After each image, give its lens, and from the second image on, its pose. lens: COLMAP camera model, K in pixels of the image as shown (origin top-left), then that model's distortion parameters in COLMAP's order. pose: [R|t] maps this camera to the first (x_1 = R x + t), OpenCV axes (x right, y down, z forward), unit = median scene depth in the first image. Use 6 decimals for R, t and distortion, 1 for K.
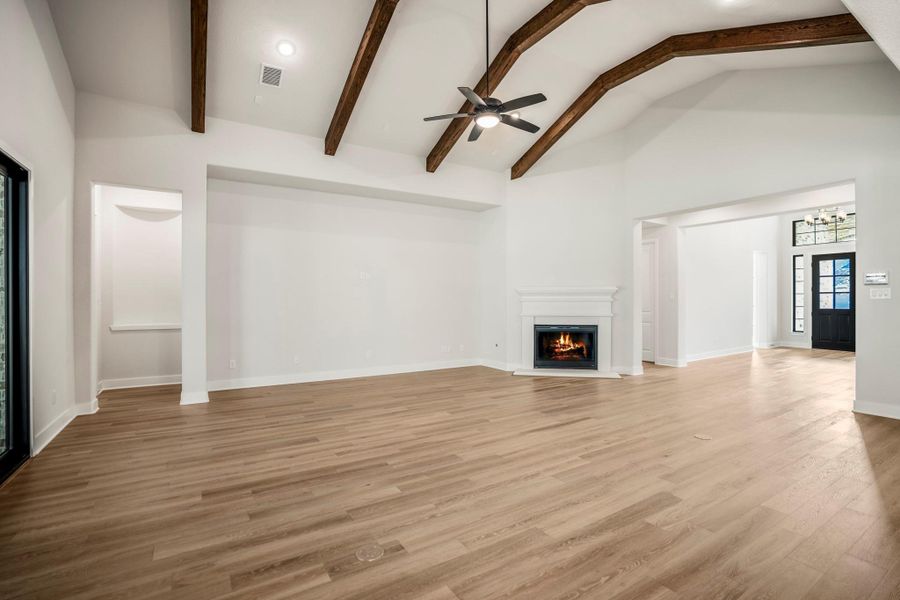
lens RADIAL K [[422.4, 0, 449.3], [0, 422.4, 298.2], [0, 0, 1]] dist [-0.067328, 0.026757]
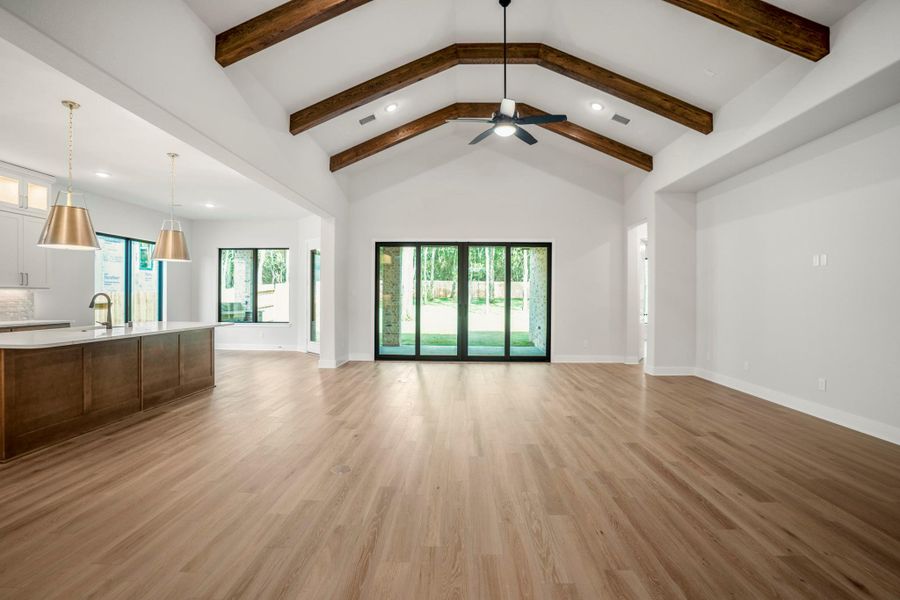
lens RADIAL K [[422.4, 0, 449.3], [0, 422.4, 298.2], [0, 0, 1]] dist [-0.067328, 0.026757]
pose [[-0.564481, -0.000749, -0.825446, 0.887205], [-0.001802, 0.999998, 0.000324, 0.007232], [0.825444, 0.001670, -0.564482, 1.241598]]
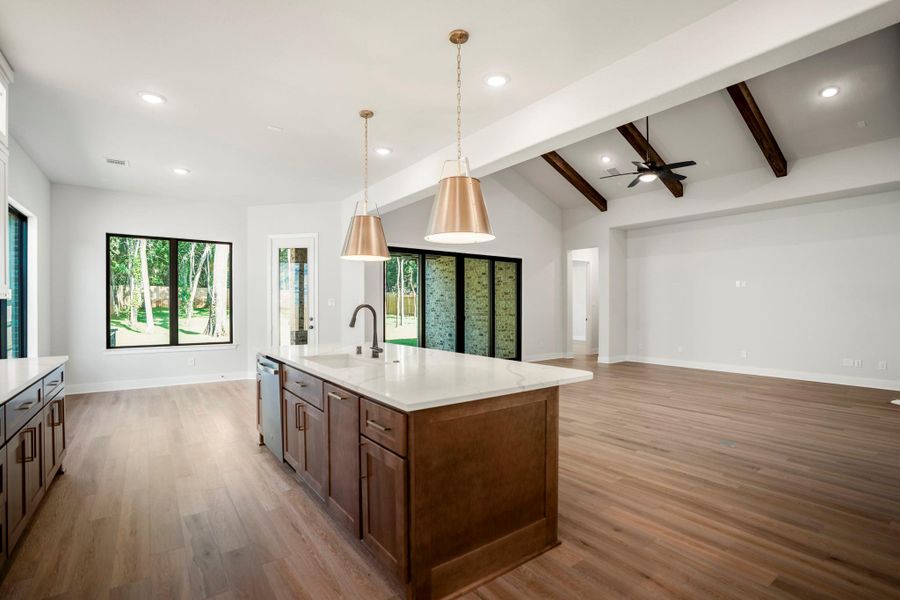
lens RADIAL K [[426.3, 0, 452.5], [0, 426.3, 311.6], [0, 0, 1]] dist [-0.070212, 0.026474]
pose [[0.069522, 0.012342, -0.997504, 1.197793], [0.006182, 0.999899, 0.012802, 0.000939], [0.997561, -0.007056, 0.069439, 0.208170]]
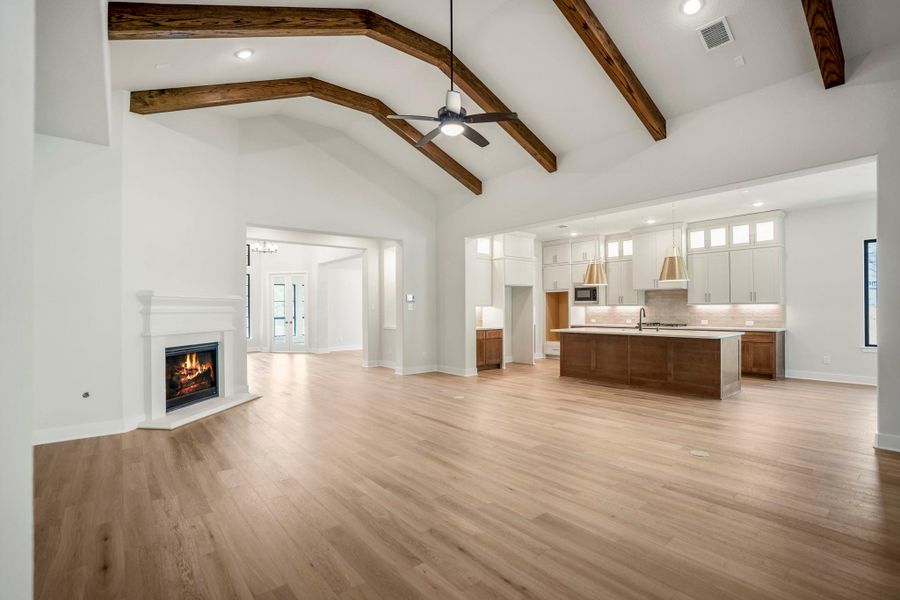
lens RADIAL K [[422.4, 0, 449.3], [0, 422.4, 298.2], [0, 0, 1]] dist [-0.067328, 0.026757]
pose [[-0.129075, 0.024562, 0.991331, -0.746408], [-0.002179, 0.999684, -0.025053, 0.002929], [-0.991632, -0.005394, -0.128981, 0.950345]]
